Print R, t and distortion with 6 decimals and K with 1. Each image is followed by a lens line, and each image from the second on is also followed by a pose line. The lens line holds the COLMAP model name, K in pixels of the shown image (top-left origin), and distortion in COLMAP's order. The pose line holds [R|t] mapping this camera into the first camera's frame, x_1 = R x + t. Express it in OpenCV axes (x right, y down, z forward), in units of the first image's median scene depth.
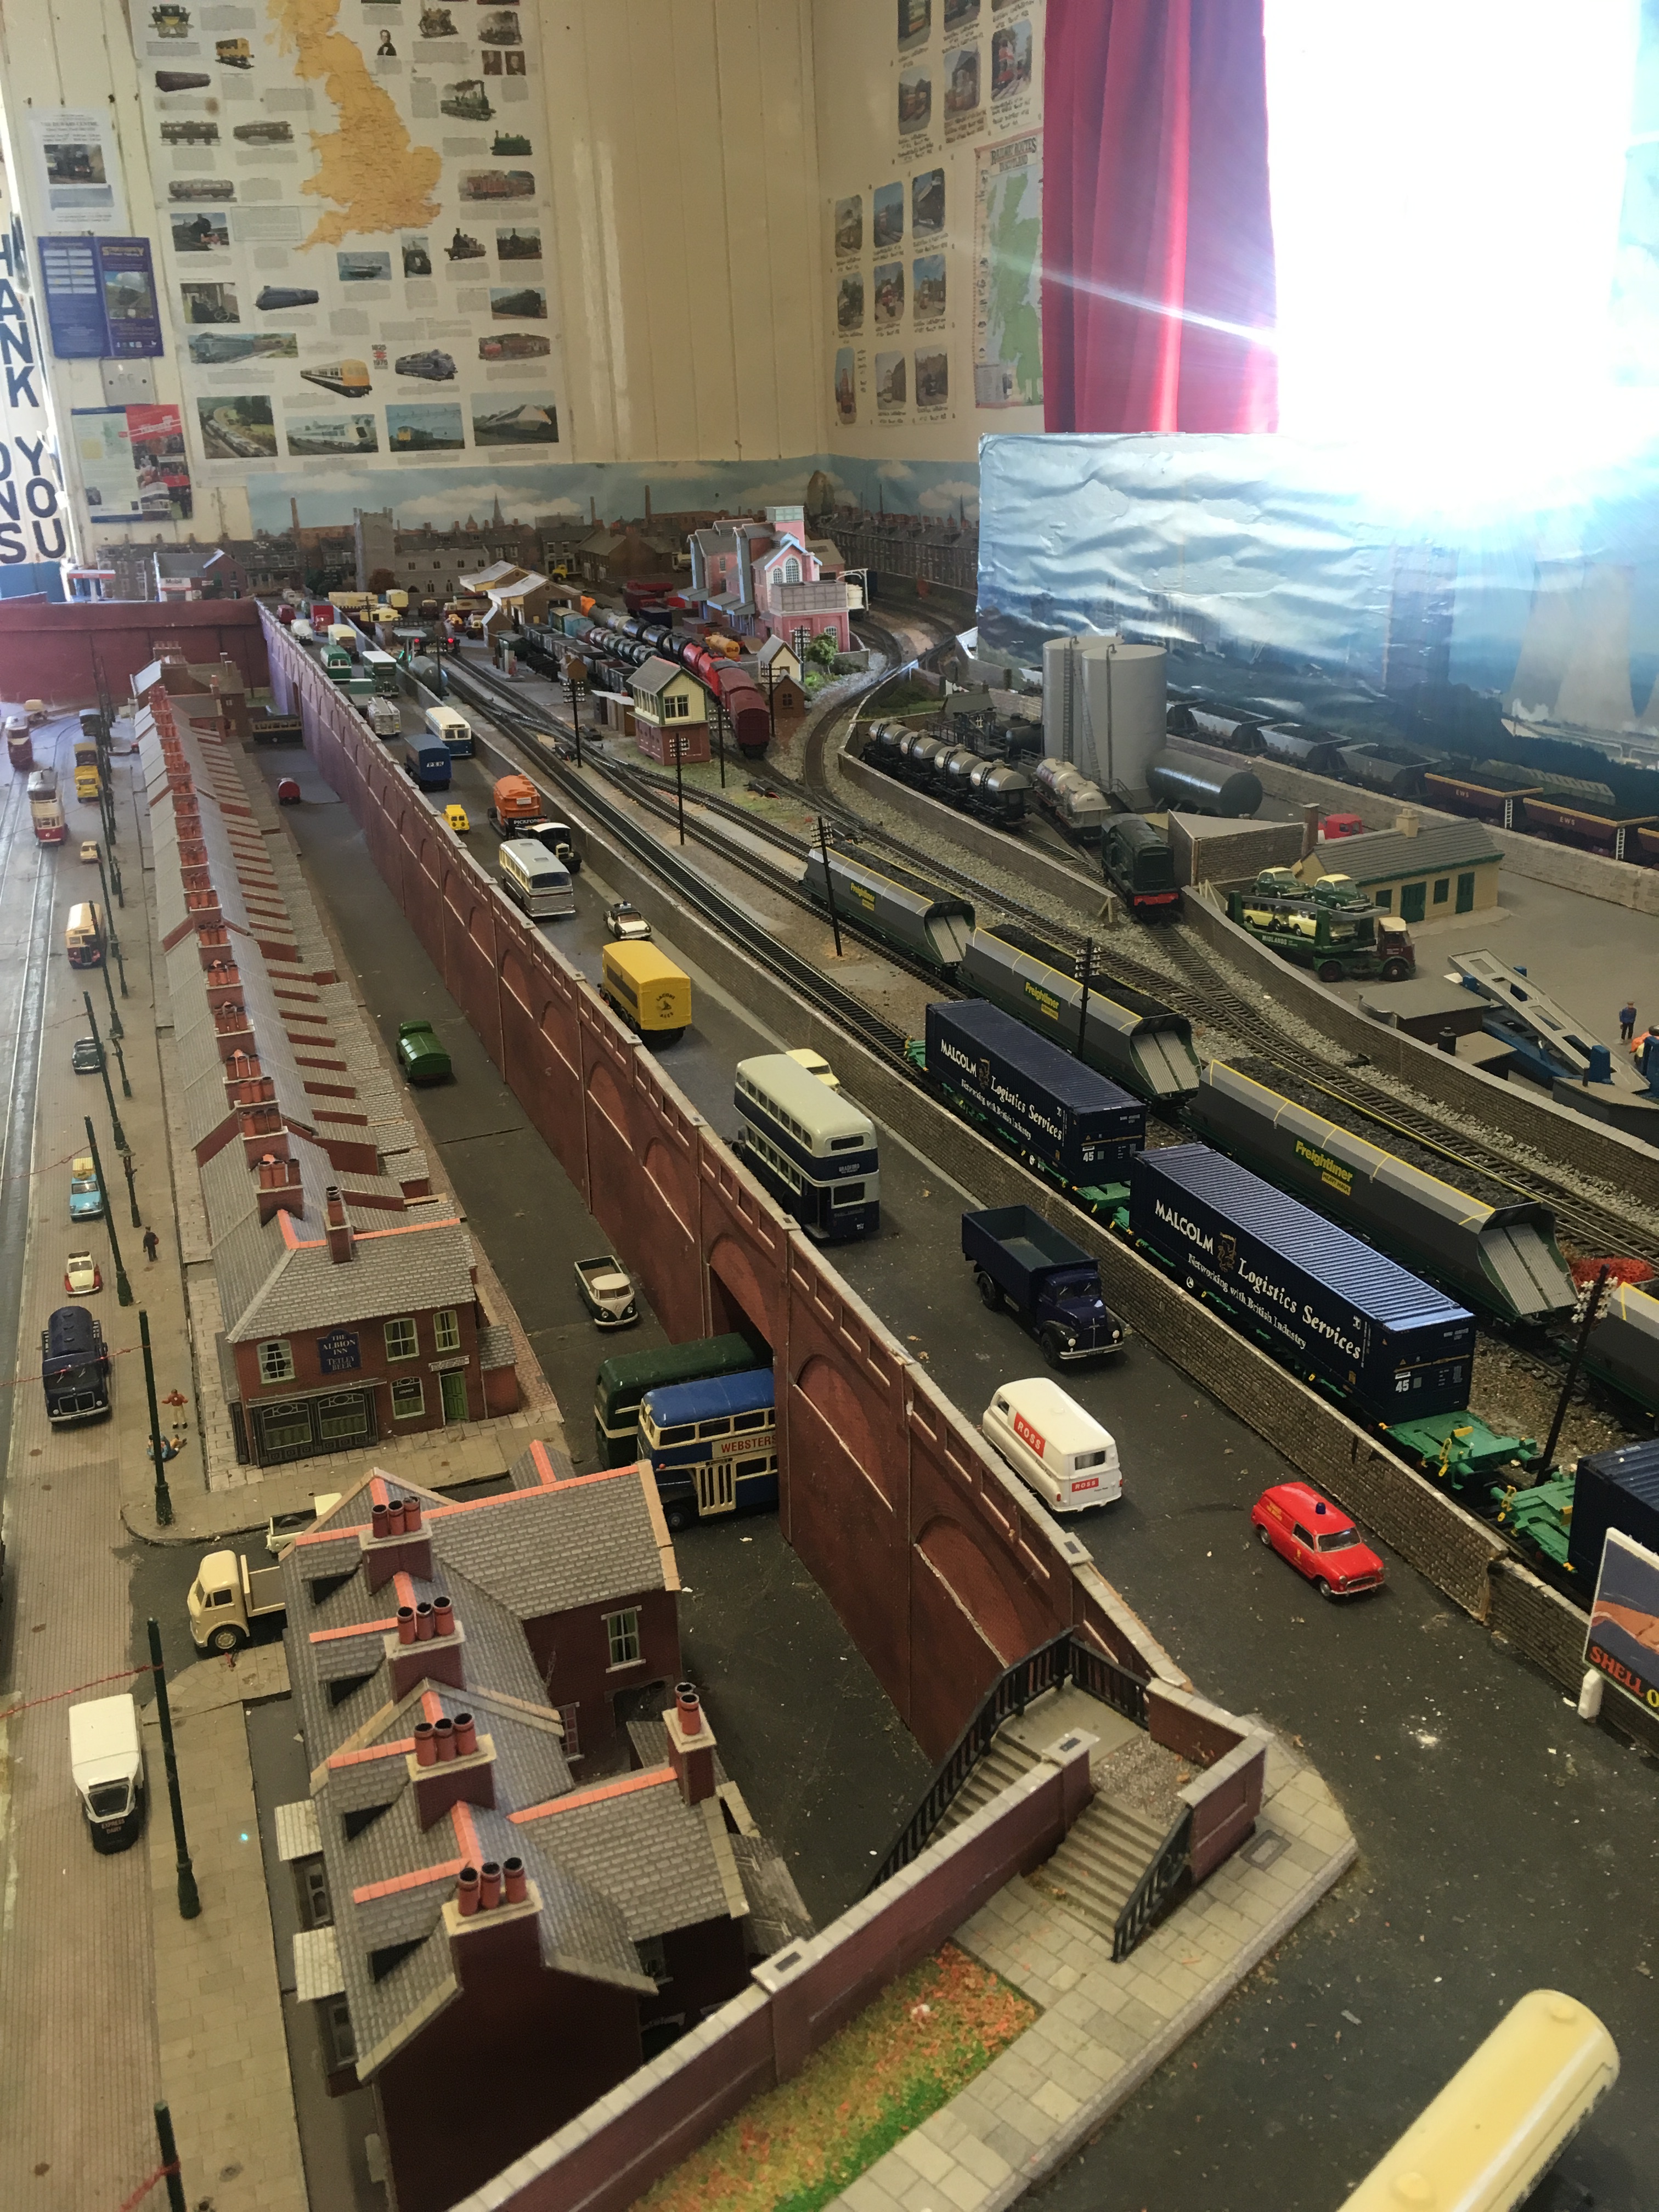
lens RADIAL K [[1919.9, 0, 829.7], [0, 1919.9, 1113.8], [0, 0, 1]] dist [0.073815, -0.108989]
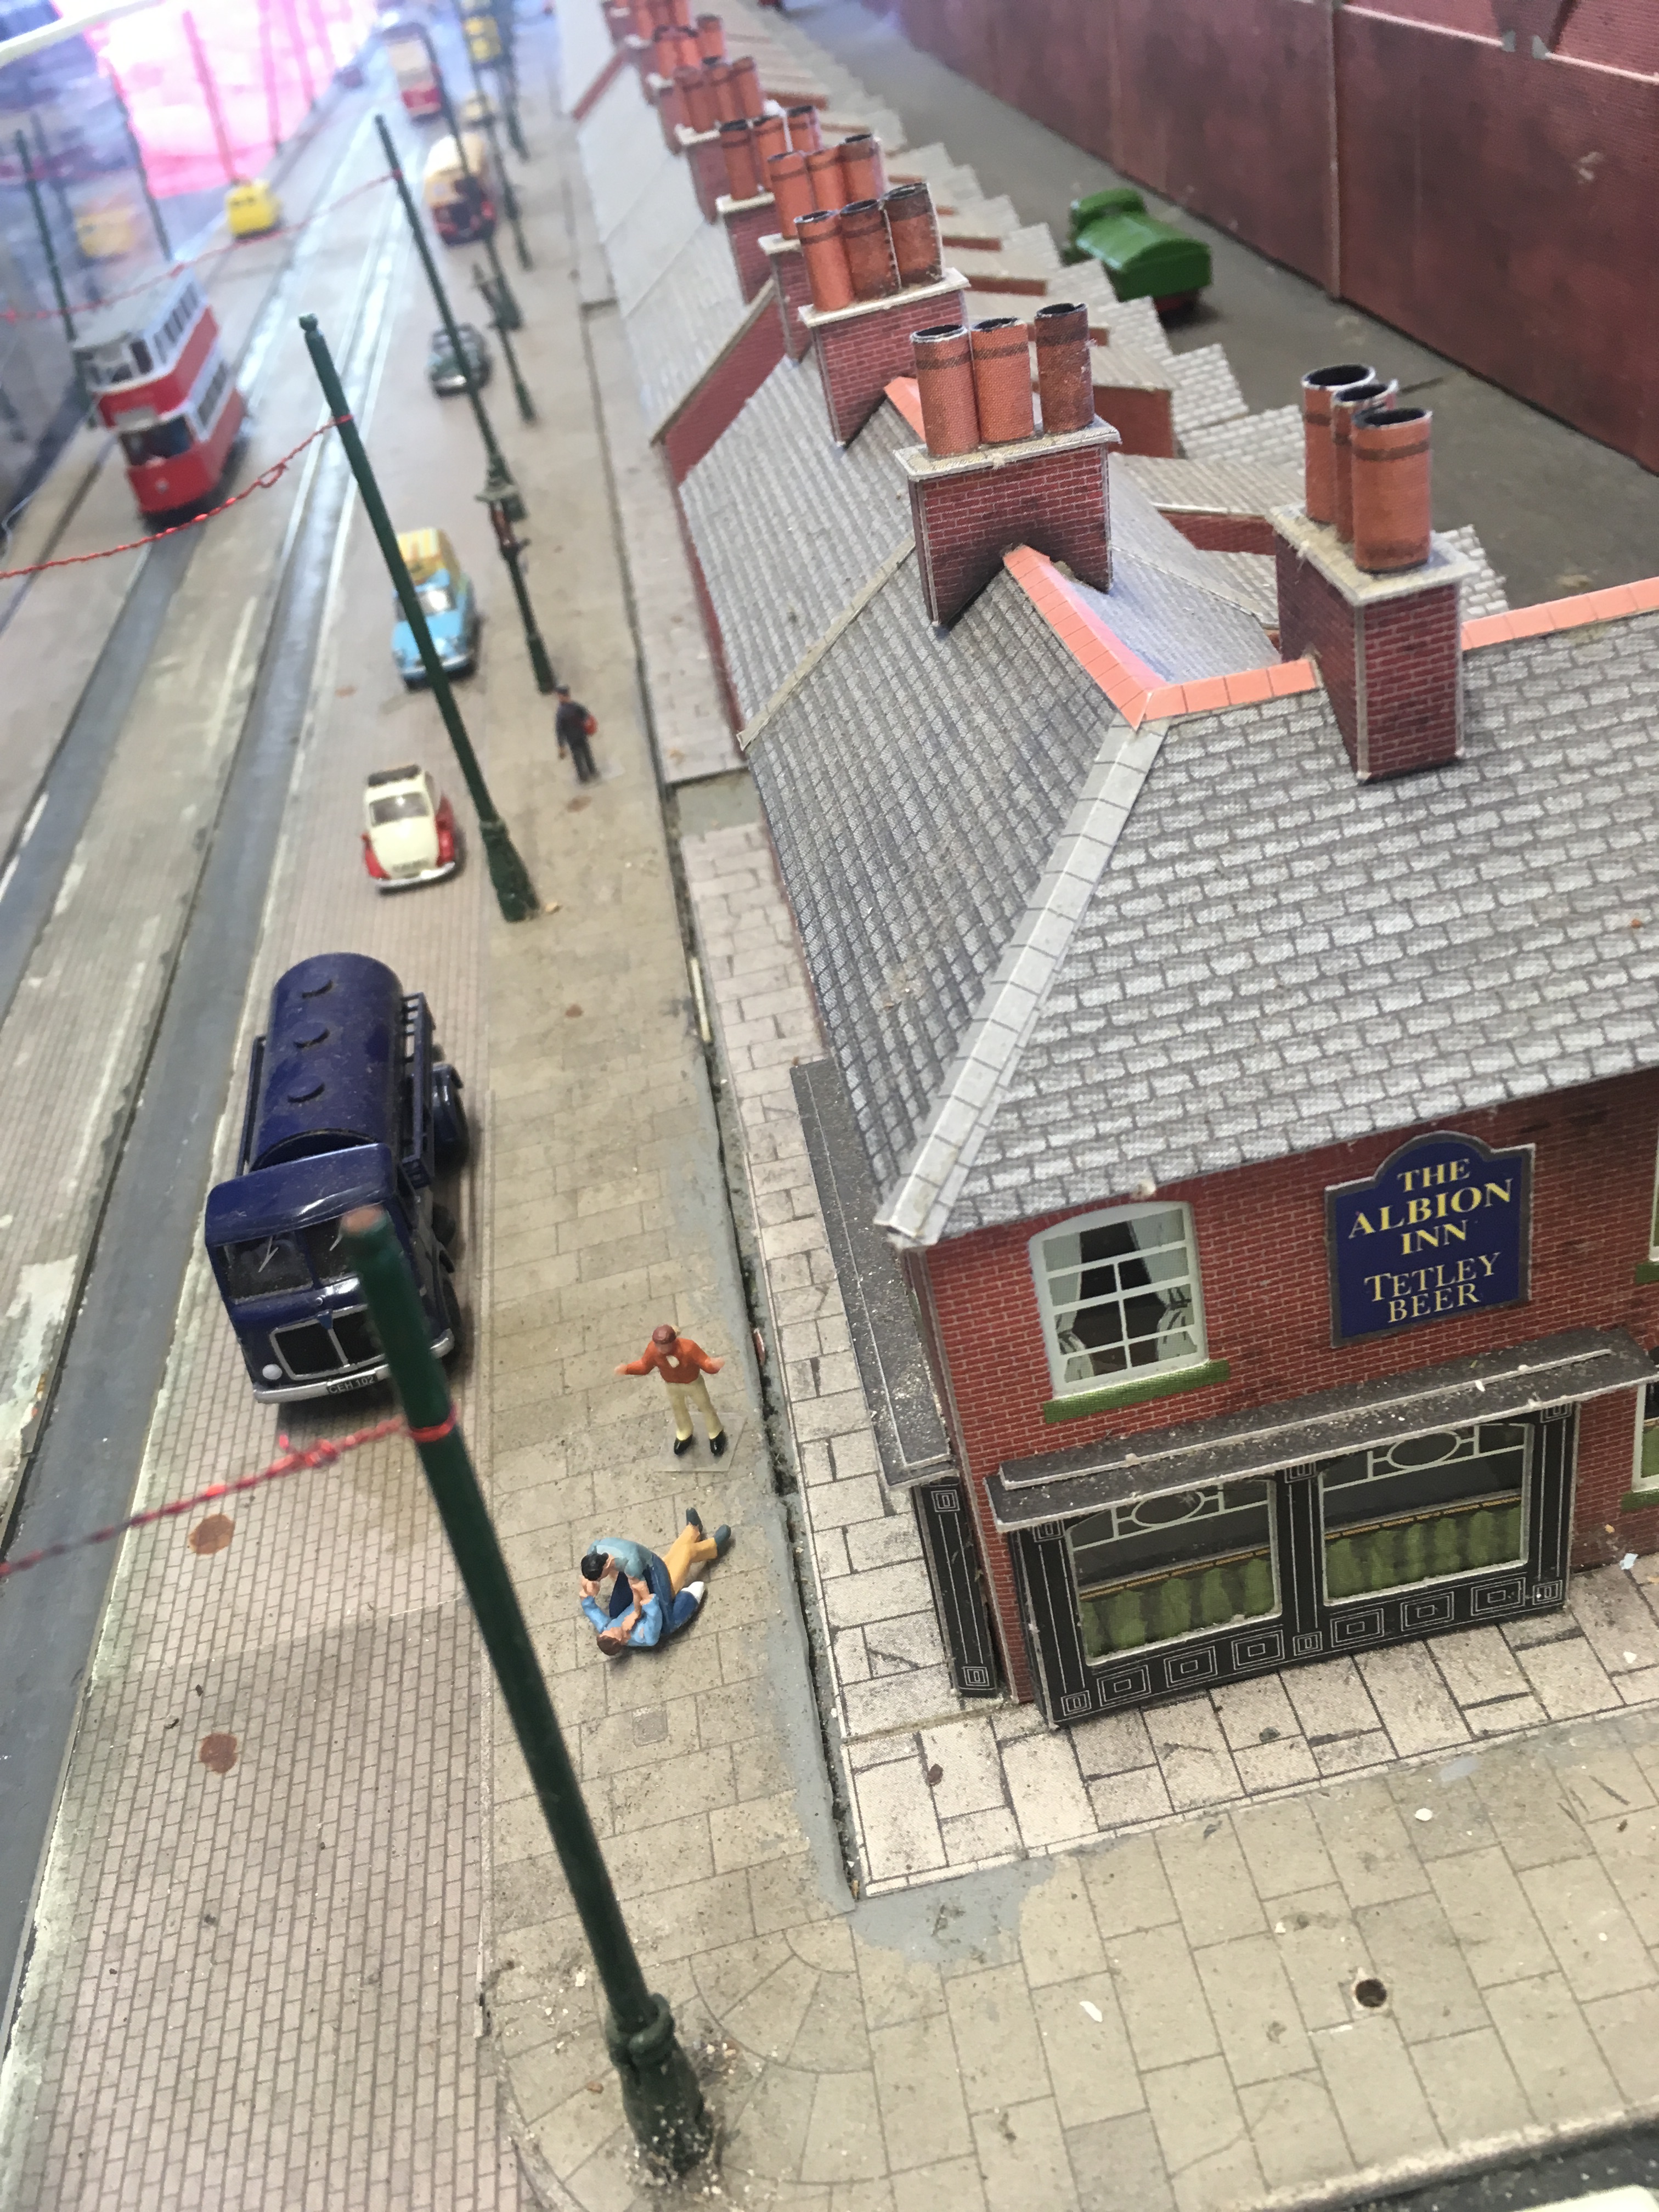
lens RADIAL K [[1919.9, 0, 829.7], [0, 1919.9, 1113.8], [0, 0, 1]] dist [0.073815, -0.108989]
pose [[0.966893, -0.011914, -0.254905, -0.220007], [0.081080, 0.961490, 0.262609, 0.045973], [0.241959, -0.274582, 0.930623, 0.676015]]
